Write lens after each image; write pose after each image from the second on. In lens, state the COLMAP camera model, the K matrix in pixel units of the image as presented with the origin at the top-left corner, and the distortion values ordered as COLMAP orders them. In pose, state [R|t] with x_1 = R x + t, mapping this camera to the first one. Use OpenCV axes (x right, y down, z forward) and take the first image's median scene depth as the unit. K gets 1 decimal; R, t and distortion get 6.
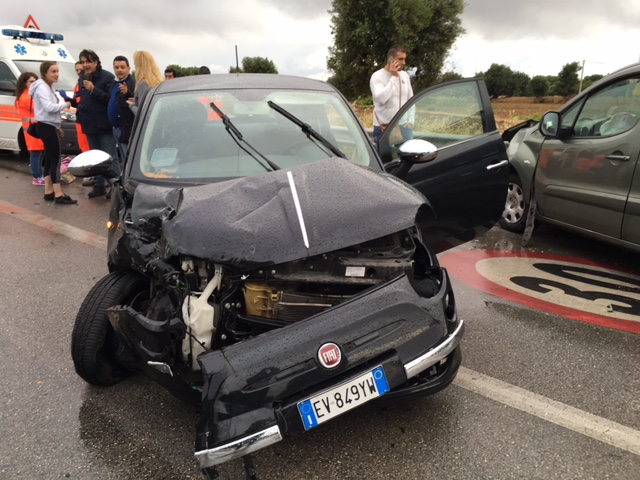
lens RADIAL K [[546.8, 0, 320.0], [0, 546.8, 240.0], [0, 0, 1]] dist [0.089663, -0.137111]
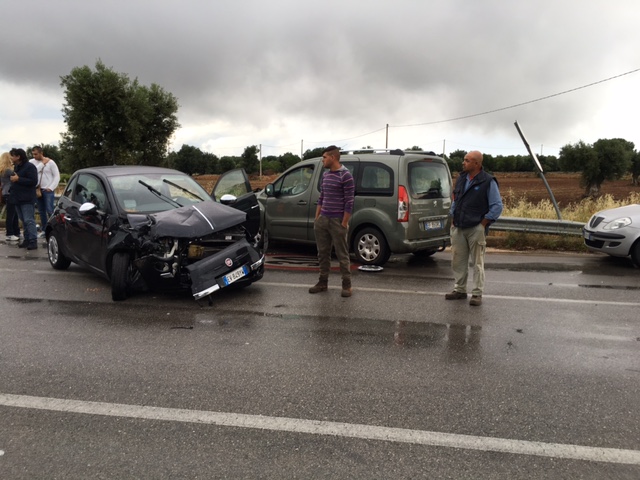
lens RADIAL K [[546.8, 0, 320.0], [0, 546.8, 240.0], [0, 0, 1]] dist [0.089663, -0.137111]
pose [[0.860232, -0.069718, 0.505114, -0.439439], [0.136981, 0.985791, -0.097222, 0.187343], [-0.491159, 0.152824, 0.857559, -0.757191]]
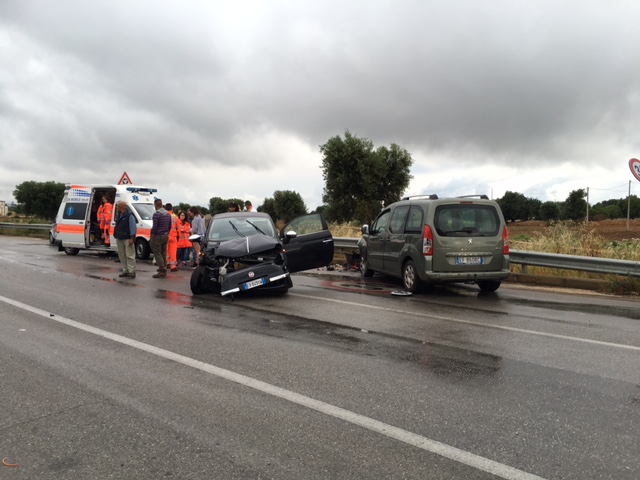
lens RADIAL K [[546.8, 0, 320.0], [0, 546.8, 240.0], [0, 0, 1]] dist [0.089663, -0.137111]
pose [[0.998041, -0.011406, -0.061517, 0.355319], [-0.002501, 0.975183, -0.221388, 0.384617], [0.062515, 0.221108, 0.973244, -1.399526]]
